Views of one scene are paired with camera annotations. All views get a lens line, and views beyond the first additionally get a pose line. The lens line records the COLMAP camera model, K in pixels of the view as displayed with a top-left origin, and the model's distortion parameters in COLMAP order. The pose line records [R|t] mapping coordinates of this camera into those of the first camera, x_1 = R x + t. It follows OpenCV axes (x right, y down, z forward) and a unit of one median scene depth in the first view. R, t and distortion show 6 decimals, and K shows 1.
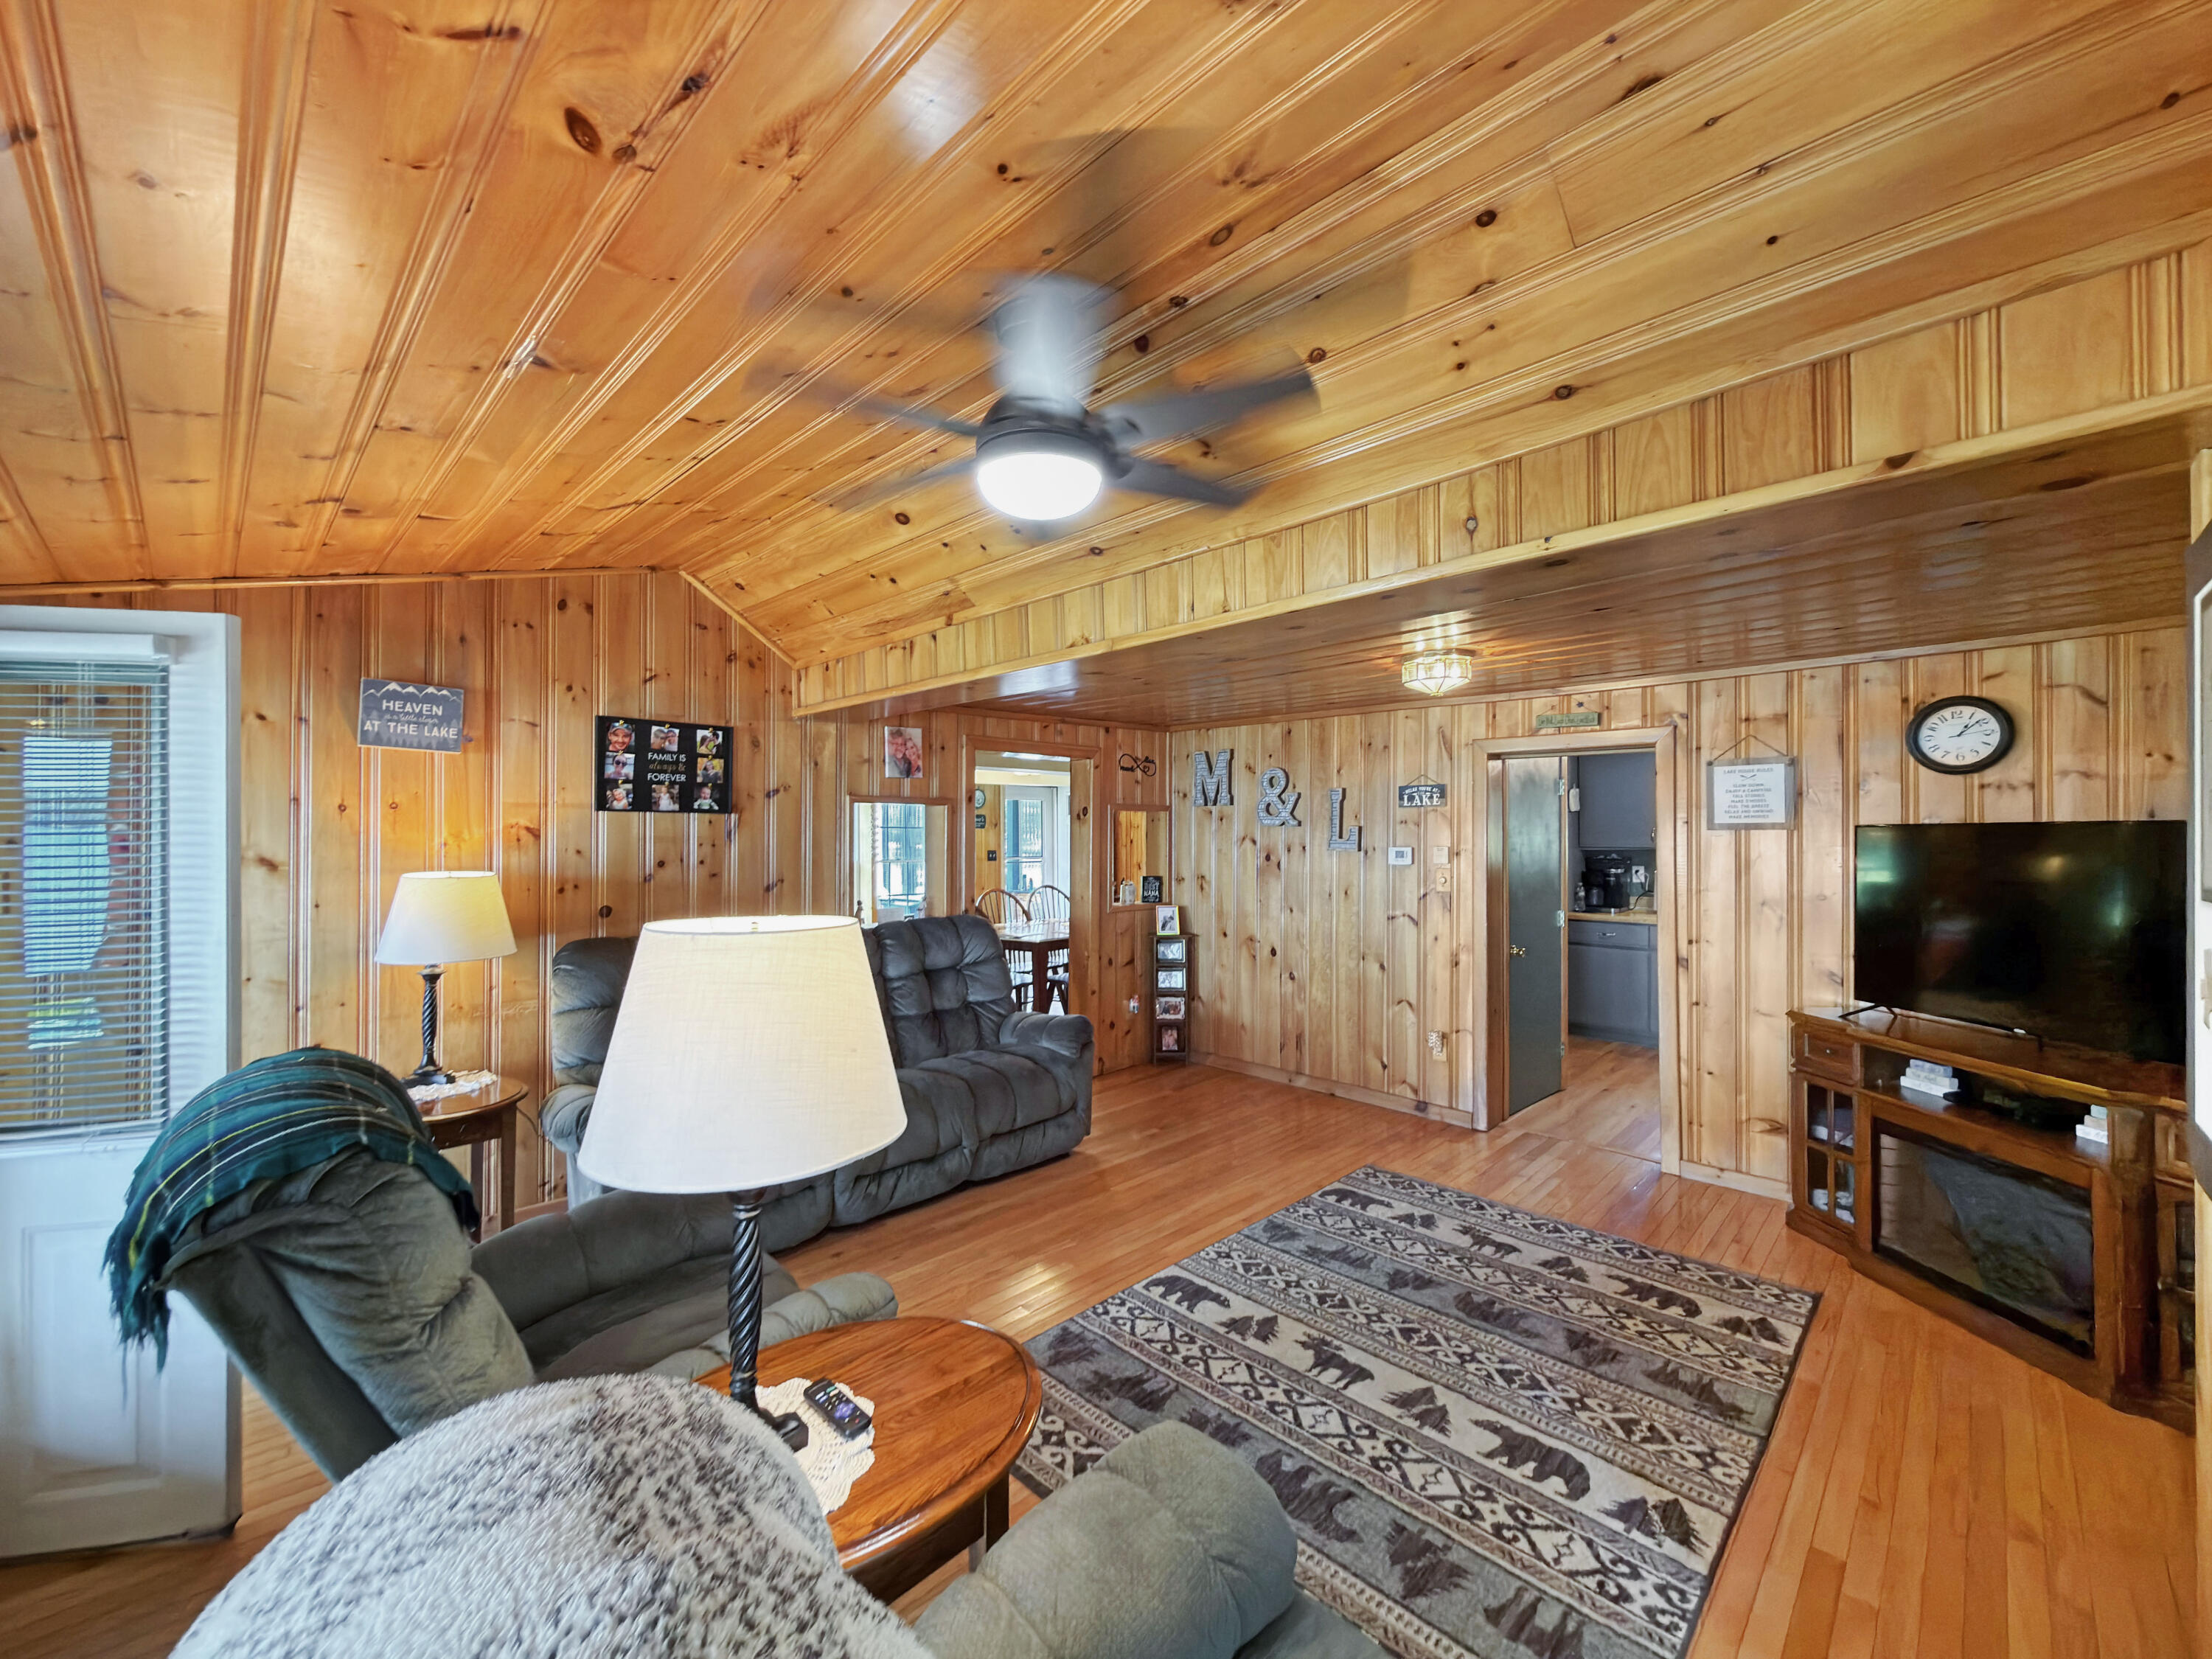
lens RADIAL K [[881.3, 0, 1109.3], [0, 881.3, 831.9], [0, 0, 1]] dist [-0.000202, -0.000186]
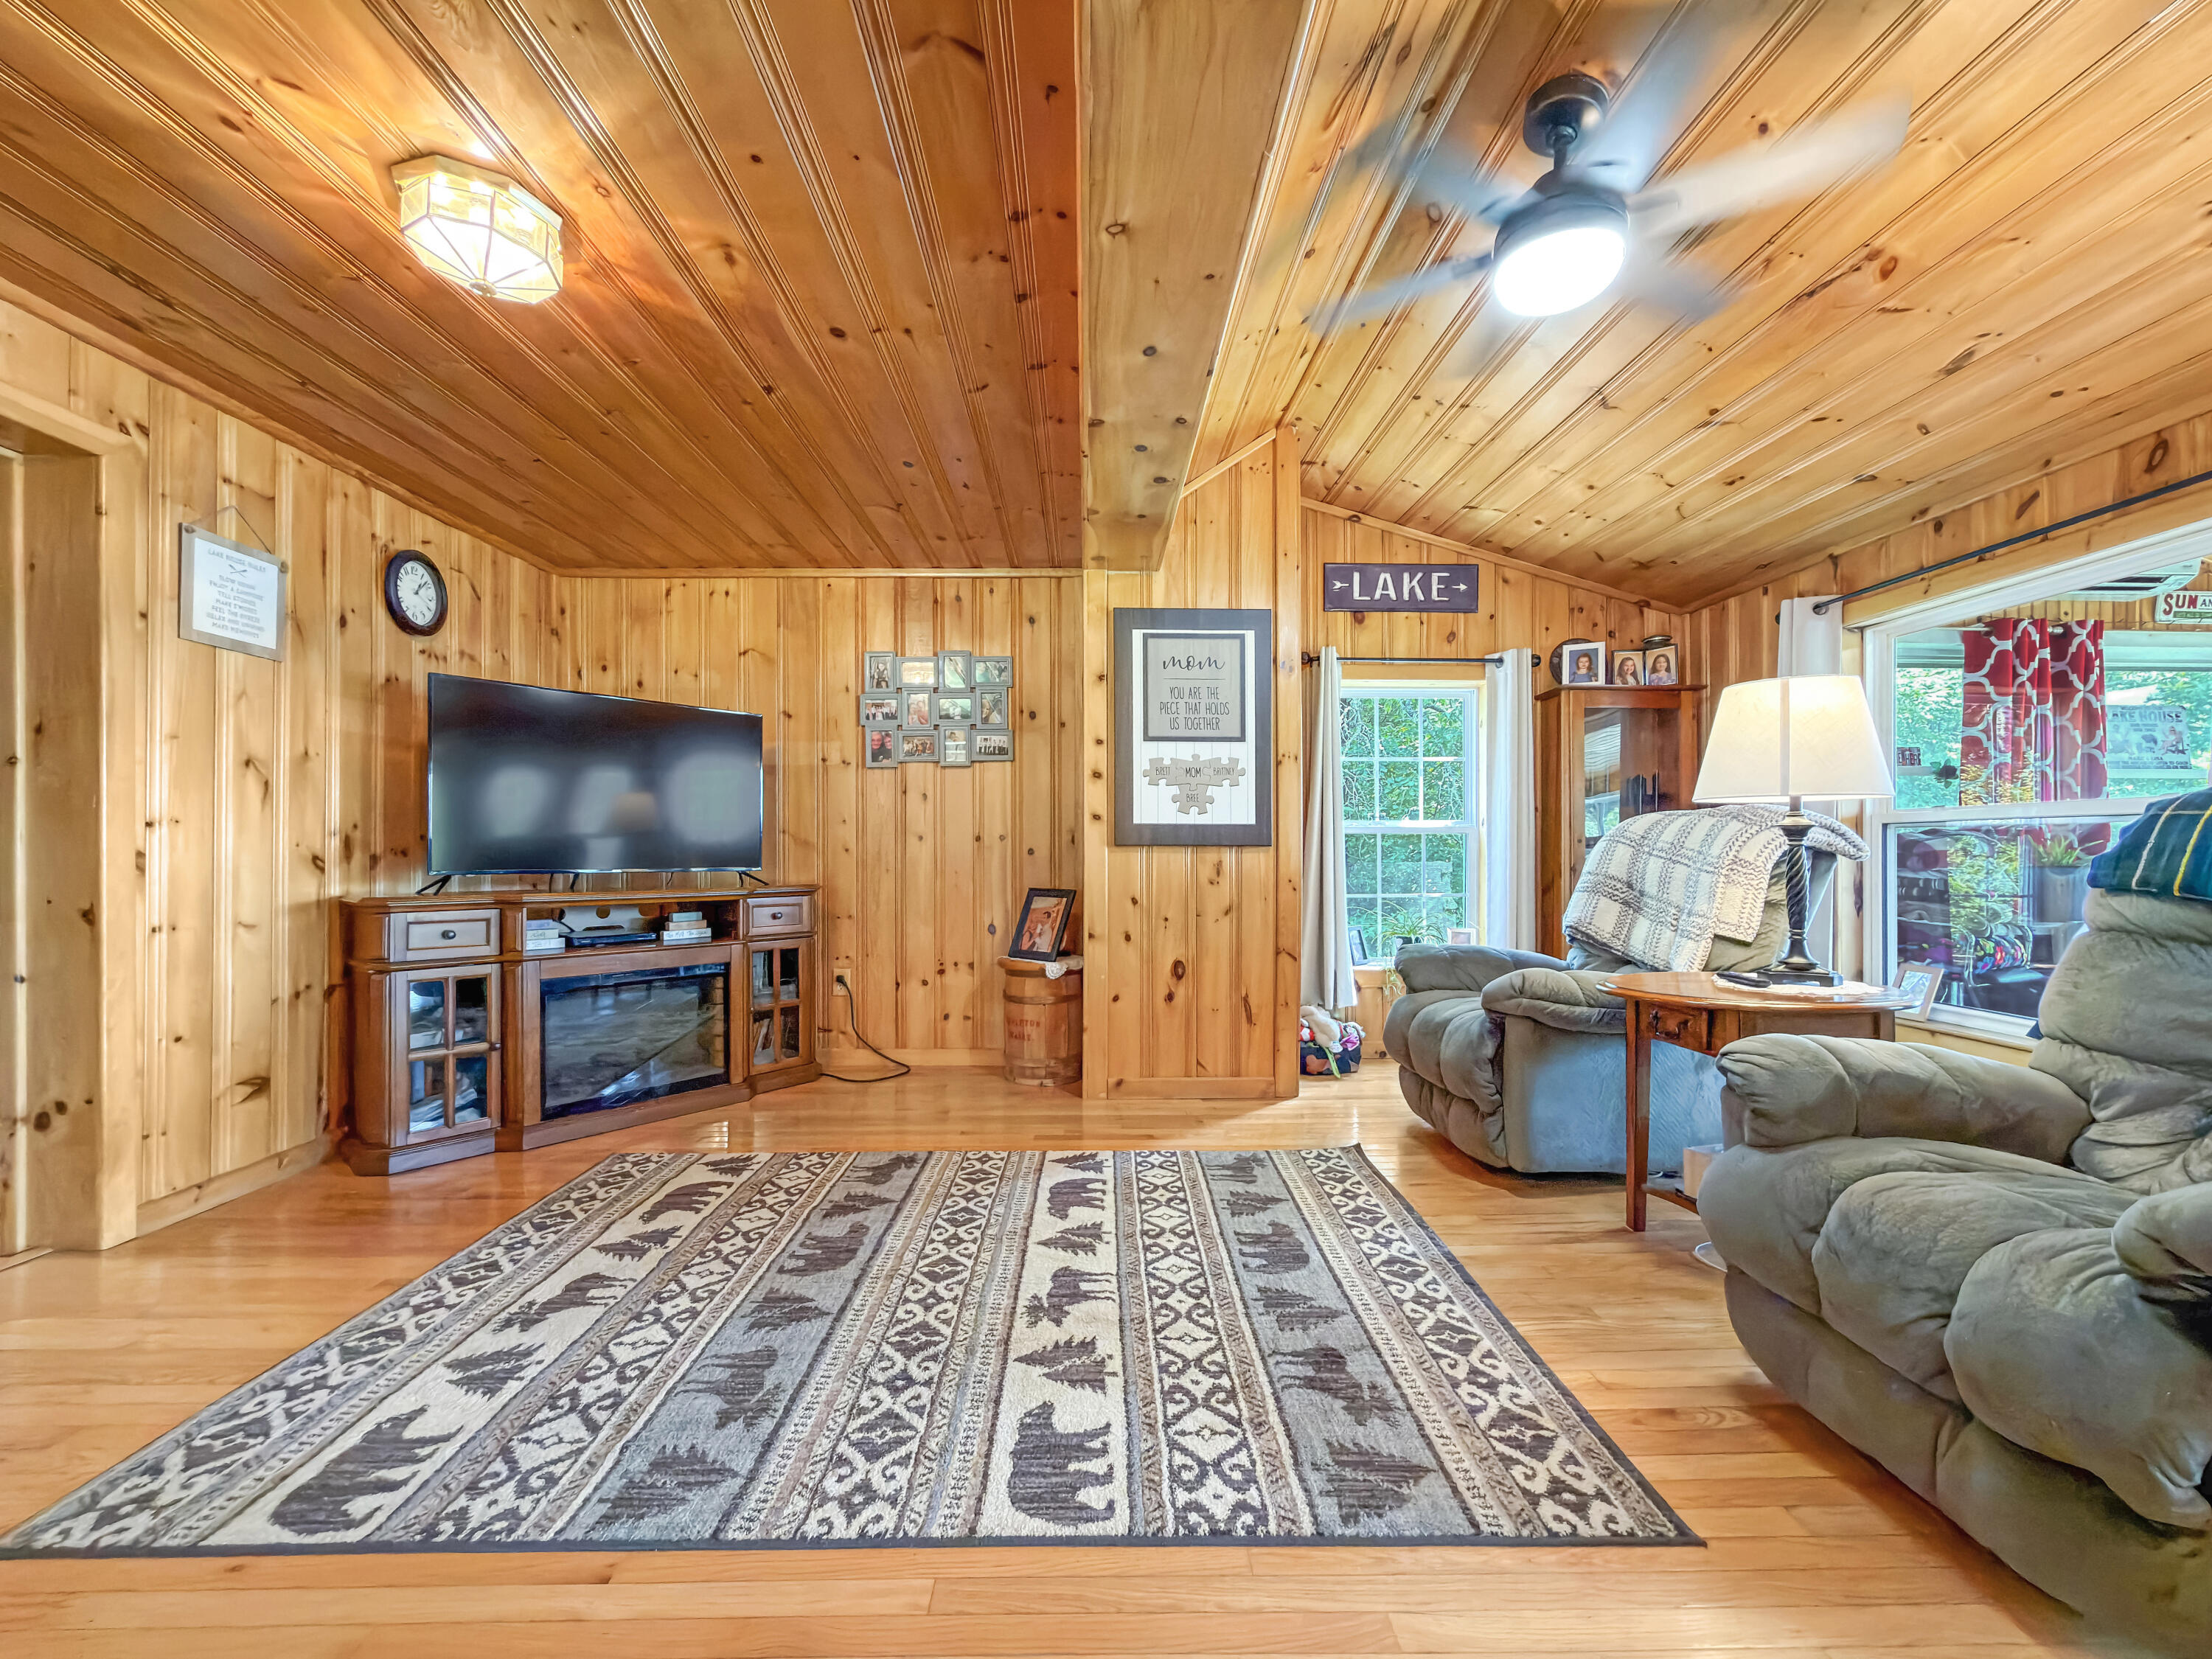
lens RADIAL K [[887.6, 0, 1110.5], [0, 887.6, 849.3], [0, 0, 1]] dist [-0.000768, -0.000065]
pose [[-0.719048, -0.001123, 0.694960, -0.215956], [-0.009502, 0.999921, -0.008216, 0.152852], [-0.694896, -0.012511, -0.719002, 1.067394]]
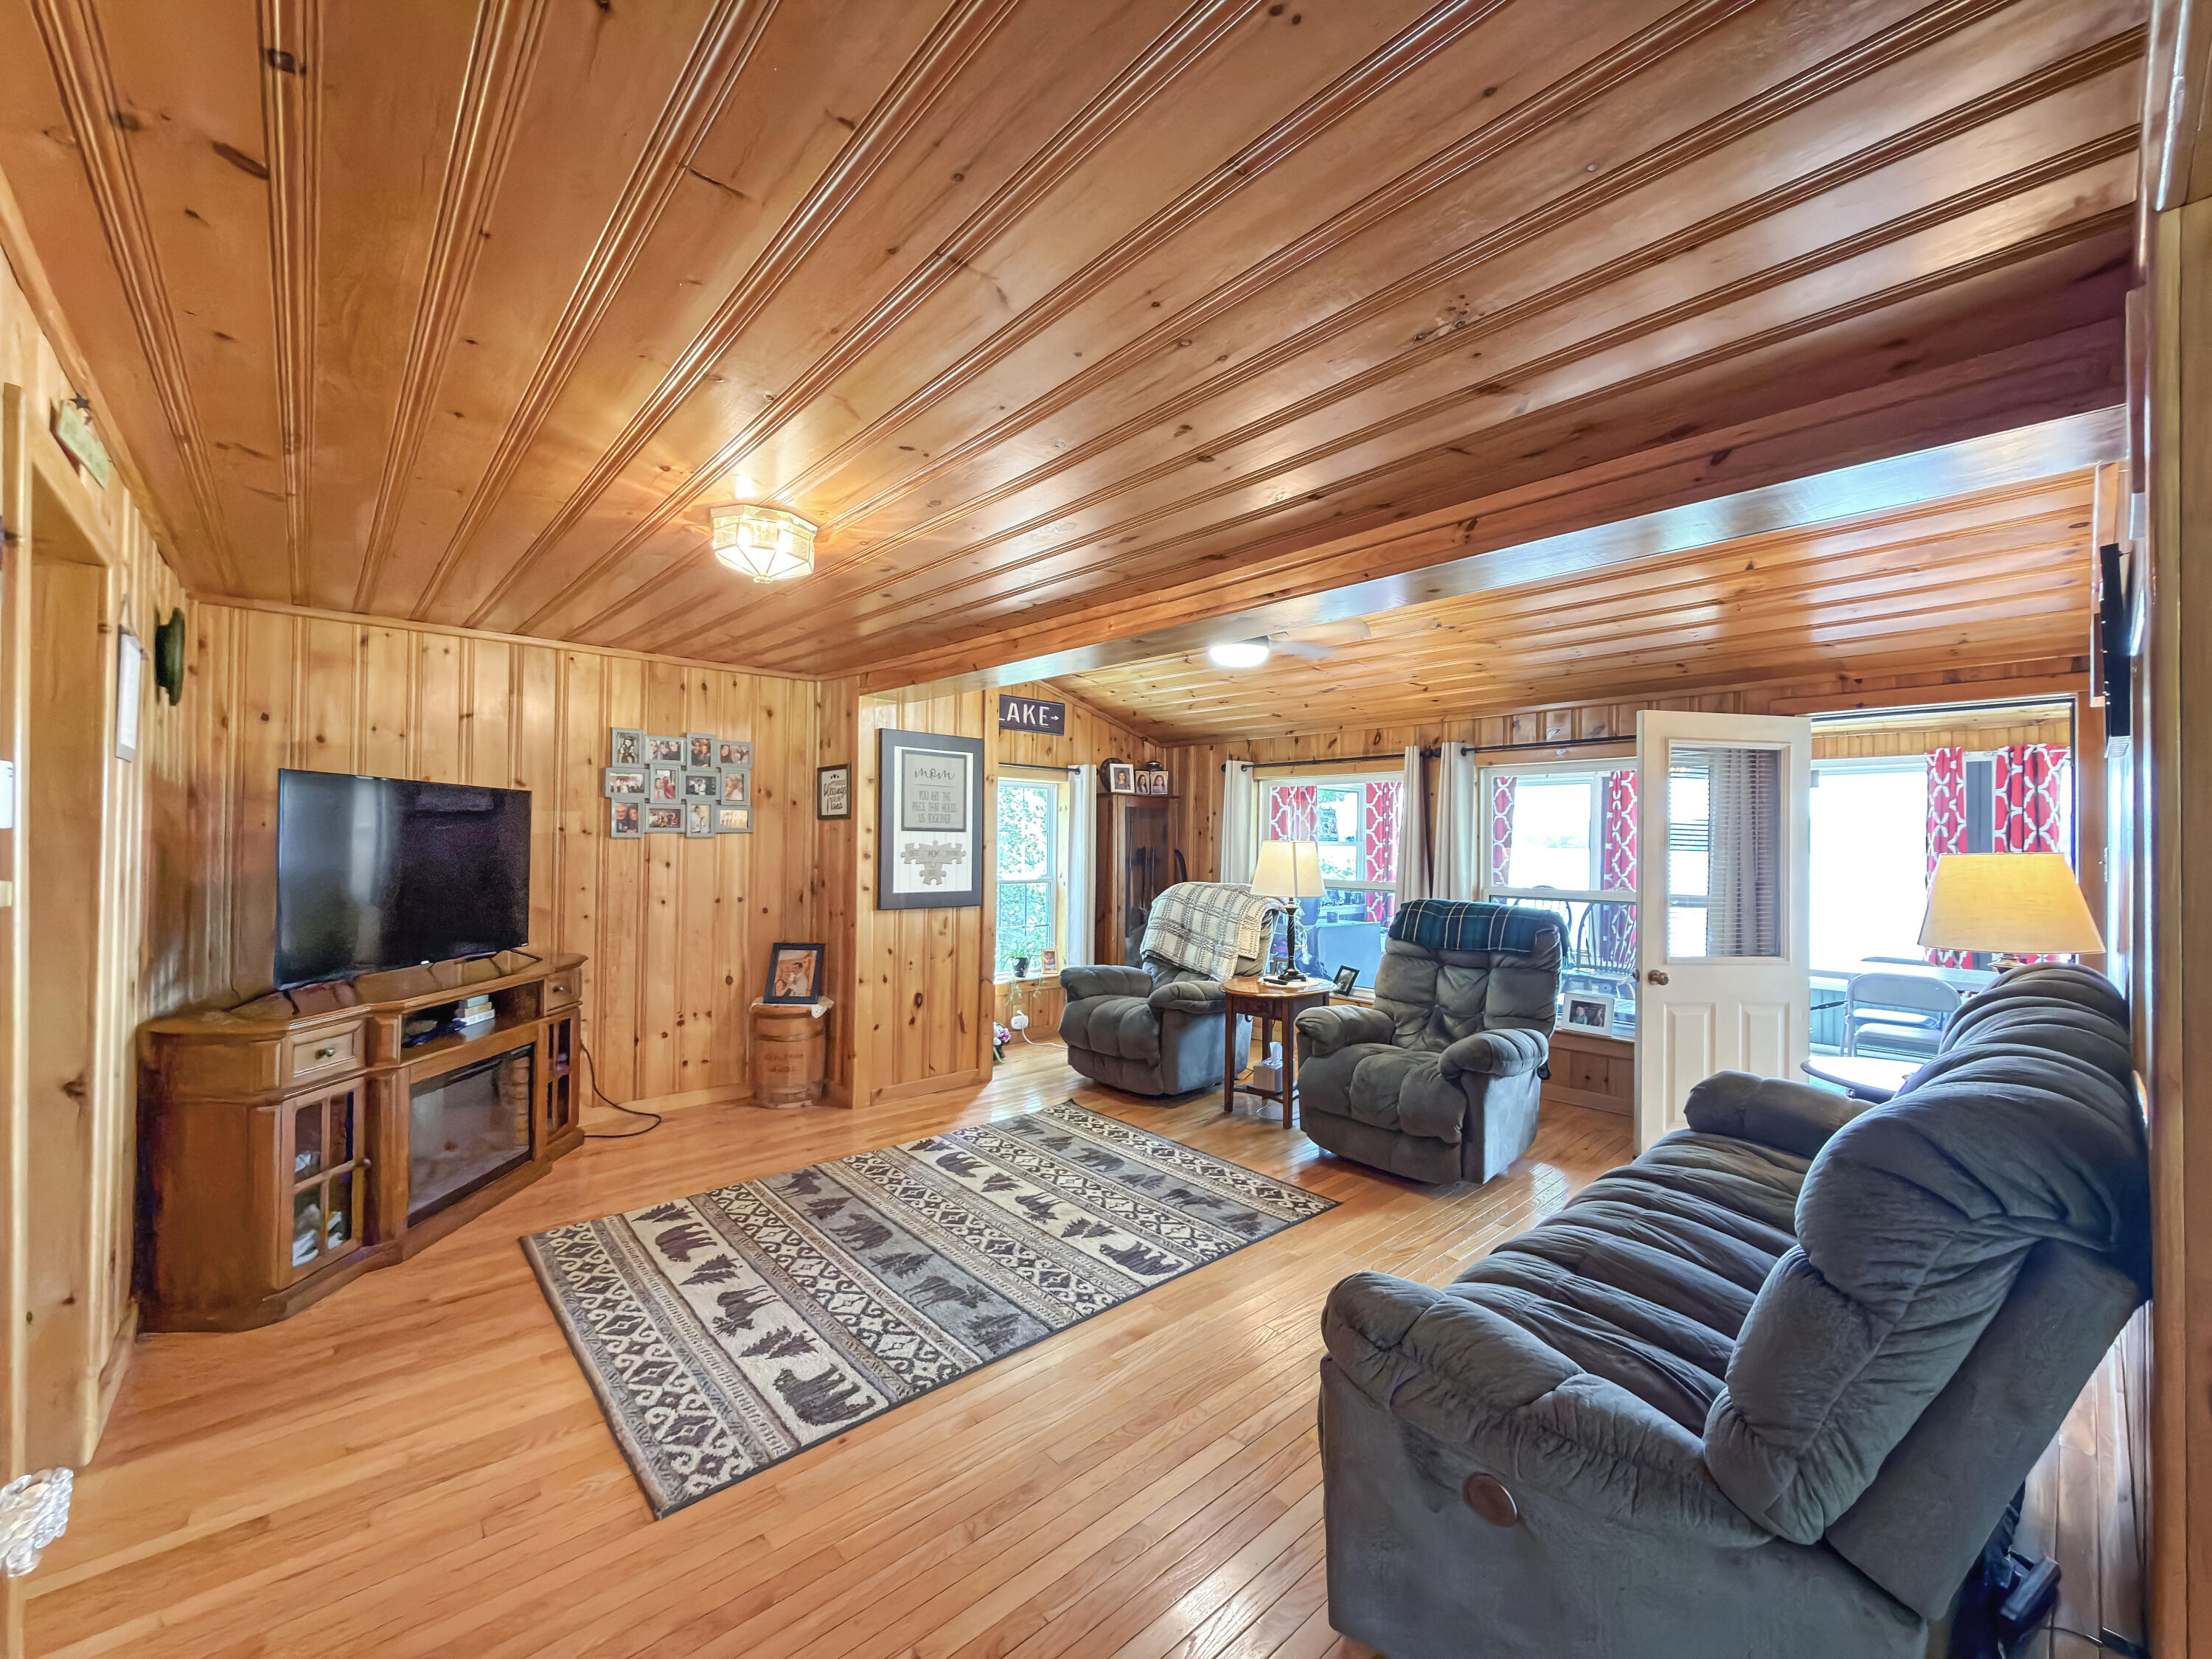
lens RADIAL K [[881.3, 0, 1109.3], [0, 881.3, 831.9], [0, 0, 1]] dist [-0.000202, -0.000186]
pose [[-0.998428, -0.015132, 0.053968, 0.059993], [-0.016179, 0.999688, -0.019017, 0.048021], [-0.053664, -0.019860, -0.998362, 1.605780]]
